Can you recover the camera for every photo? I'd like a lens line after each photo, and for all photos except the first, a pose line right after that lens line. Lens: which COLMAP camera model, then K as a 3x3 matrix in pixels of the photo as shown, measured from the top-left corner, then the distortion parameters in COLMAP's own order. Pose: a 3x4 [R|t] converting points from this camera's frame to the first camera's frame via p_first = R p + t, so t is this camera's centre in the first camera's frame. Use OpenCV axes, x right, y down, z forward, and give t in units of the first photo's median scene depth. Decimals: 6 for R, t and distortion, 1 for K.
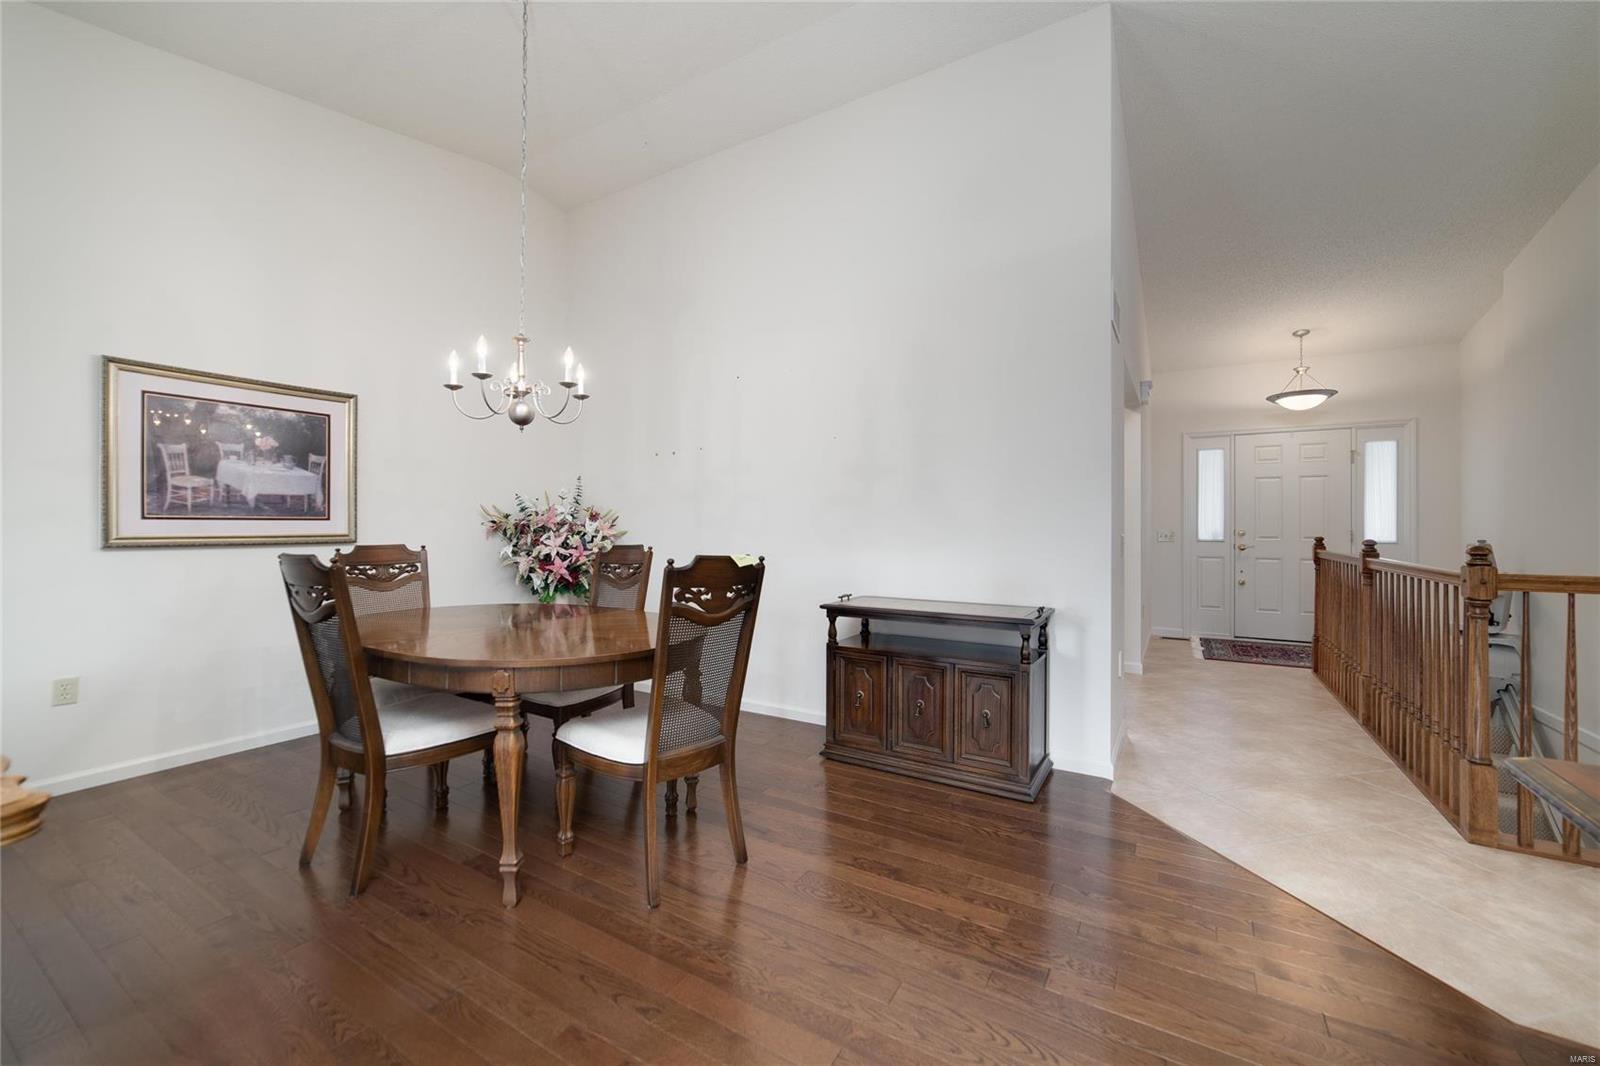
lens RADIAL K [[618.7, 0, 796.0], [0, 618.7, 523.4], [0, 0, 1]] dist [-0.020497, 0.005693]
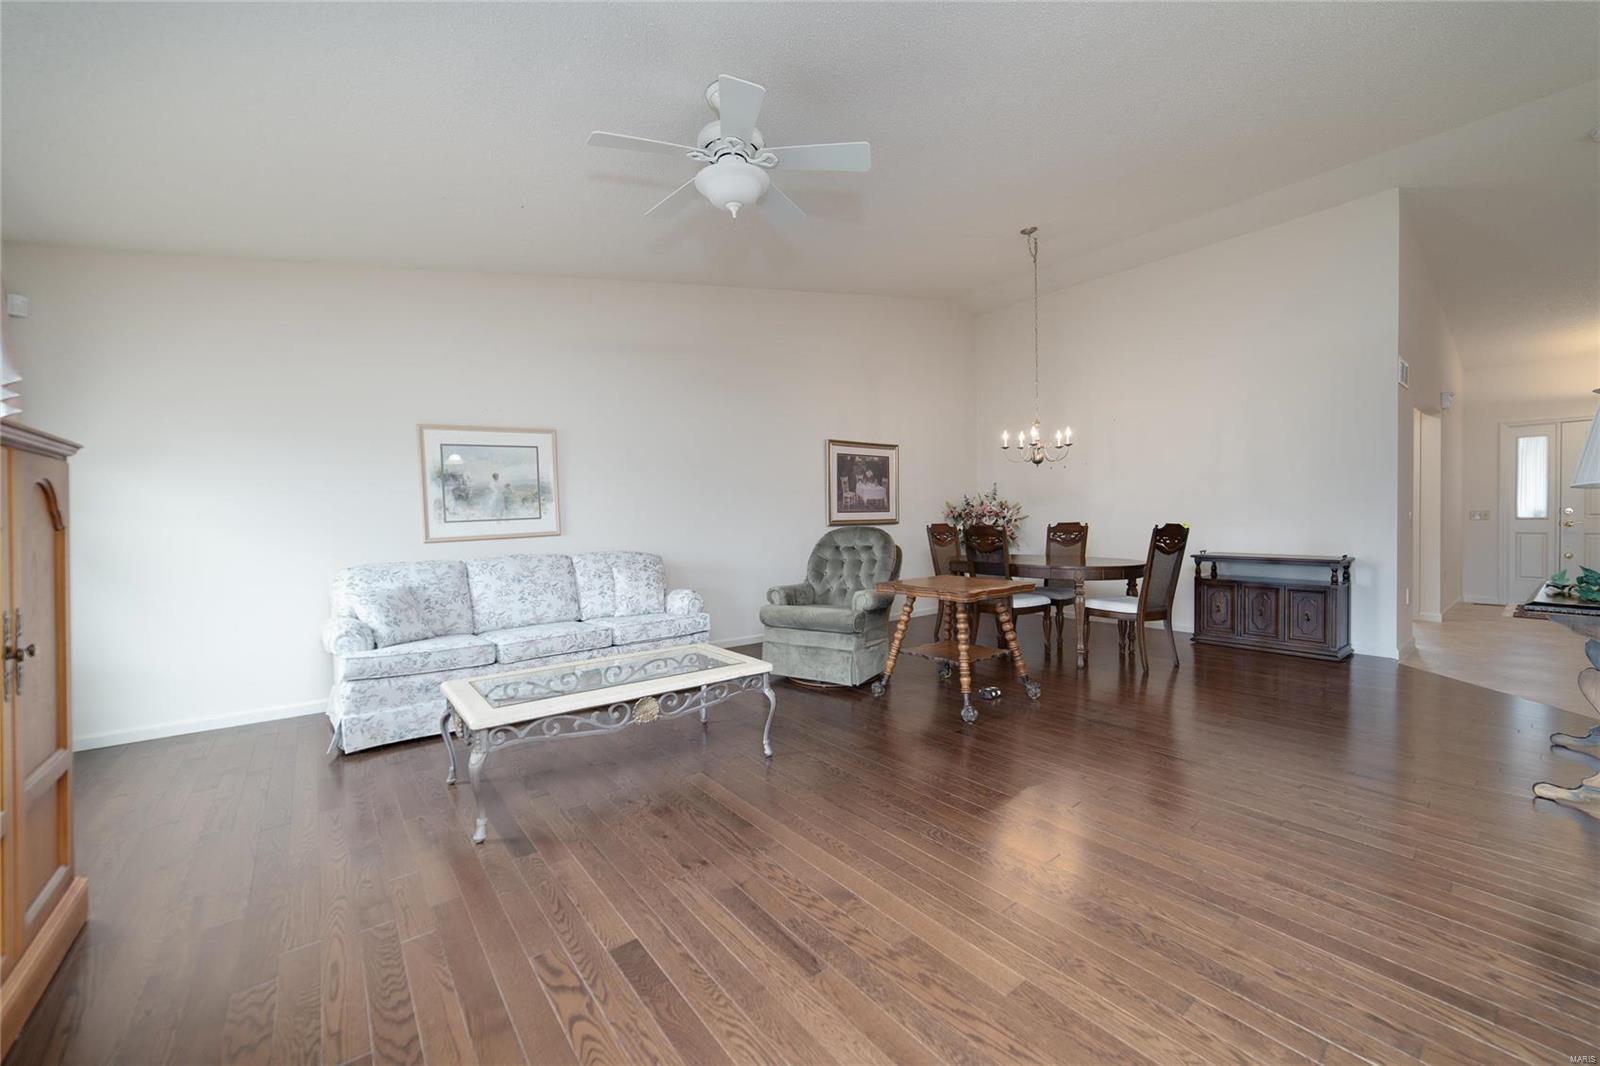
lens RADIAL K [[618.7, 0, 798.0], [0, 618.7, 522.9], [0, 0, 1]] dist [-0.020497, 0.005693]
pose [[0.938605, -0.010597, -0.344832, -0.402315], [0.017058, 0.999731, 0.015707, -0.006311], [0.344573, -0.020624, 0.938533, -1.013378]]
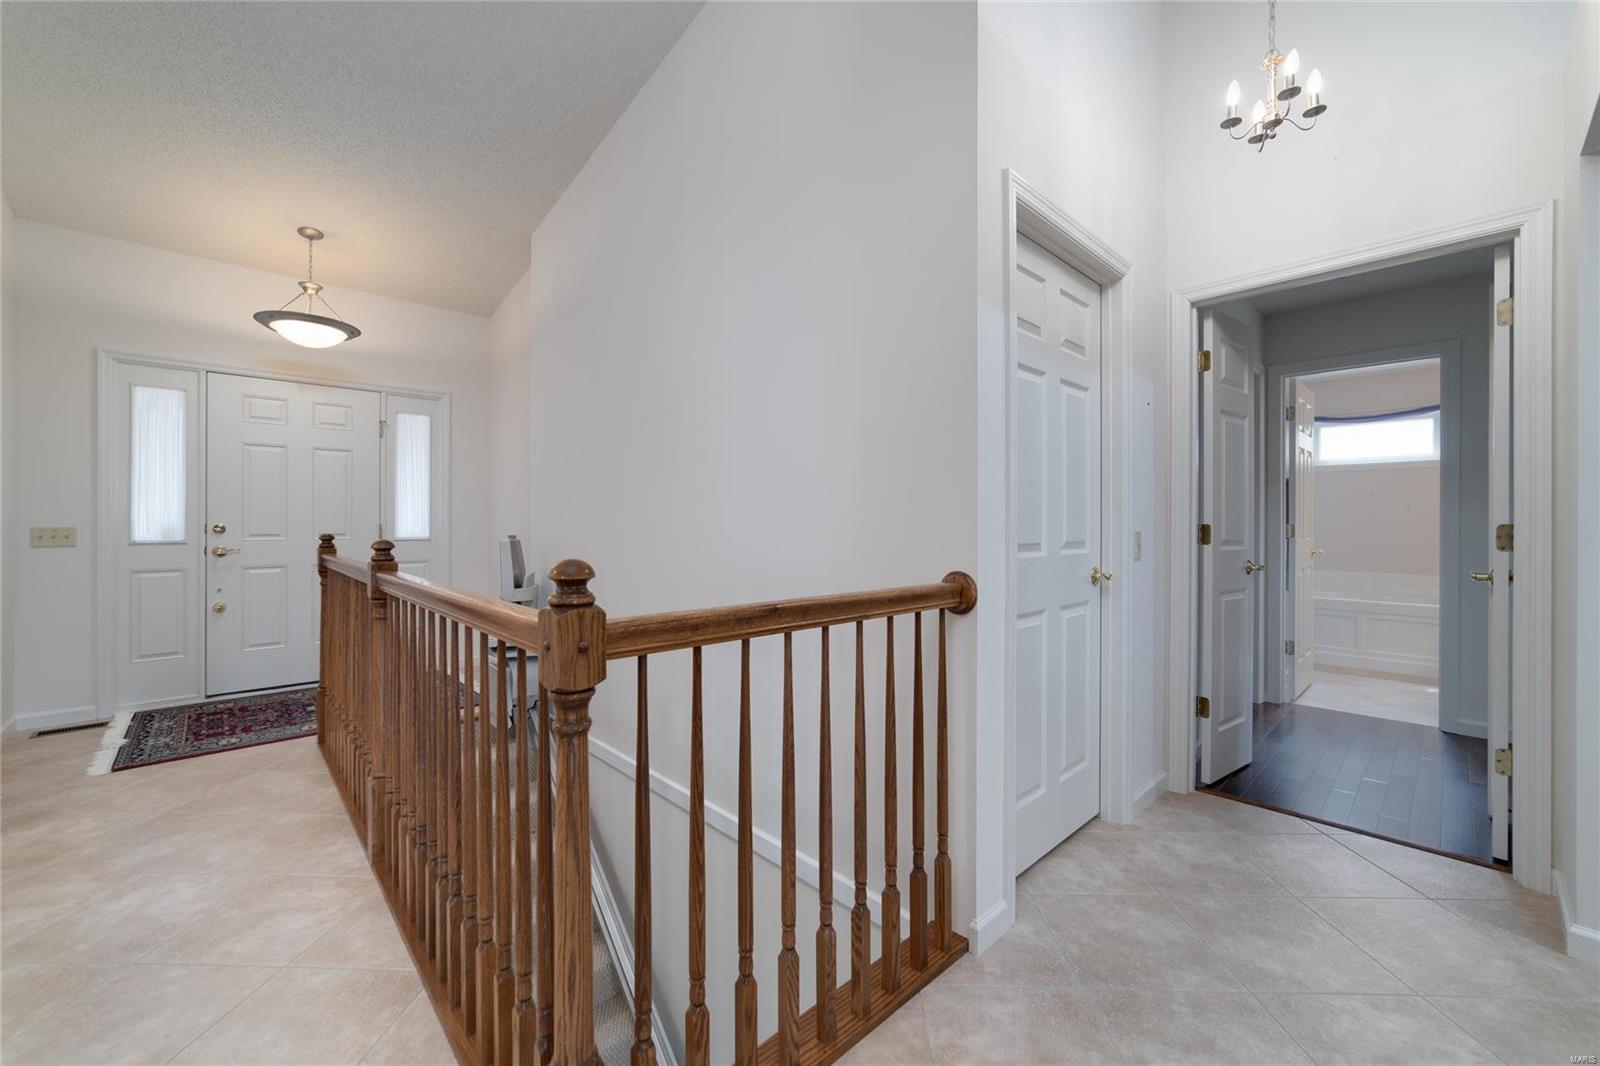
lens RADIAL K [[618.7, 0, 821.4], [0, 618.7, 529.1], [0, 0, 1]] dist [-0.020497, 0.005693]
pose [[0.228217, -0.007258, 0.973583, 0.509778], [-0.010858, 0.999891, 0.009999, 0.005590], [-0.973550, -0.012853, 0.228113, 0.503120]]
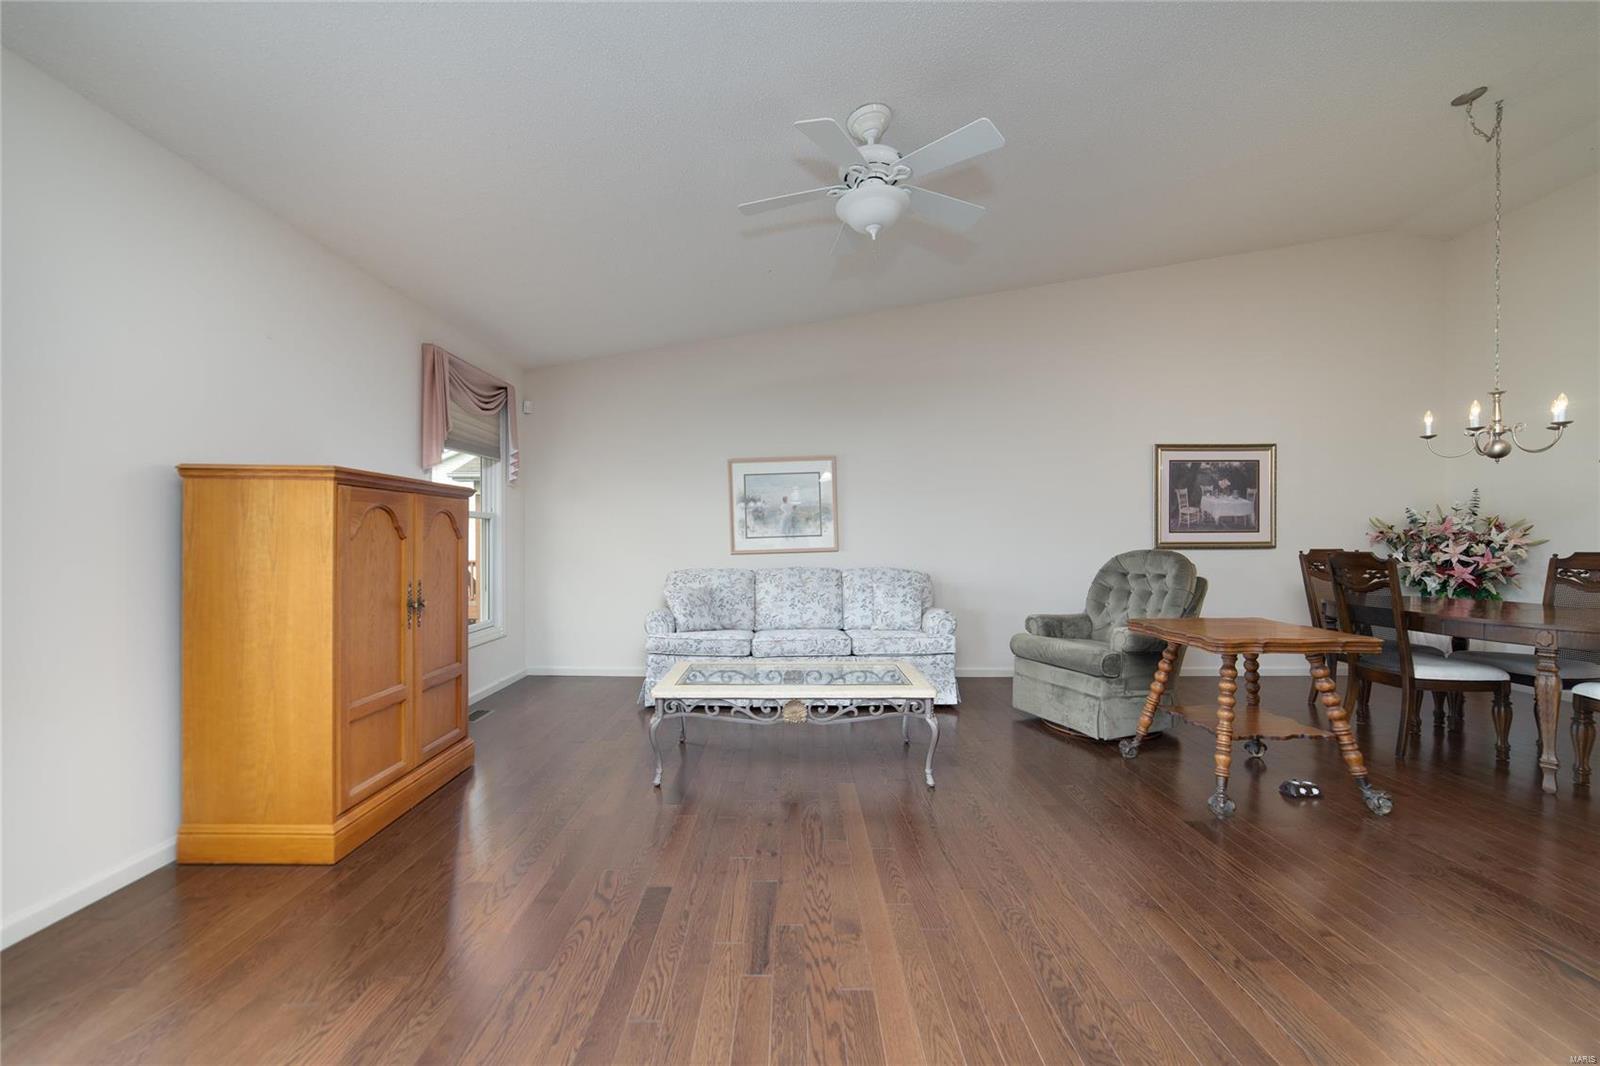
lens RADIAL K [[618.7, 0, 793.9], [0, 618.7, 542.6], [0, 0, 1]] dist [-0.020497, 0.005693]
pose [[0.526146, 0.004194, -0.850384, -0.111731], [0.007567, 0.999925, 0.009613, -0.003351], [0.850360, -0.011493, 0.526075, -0.795016]]
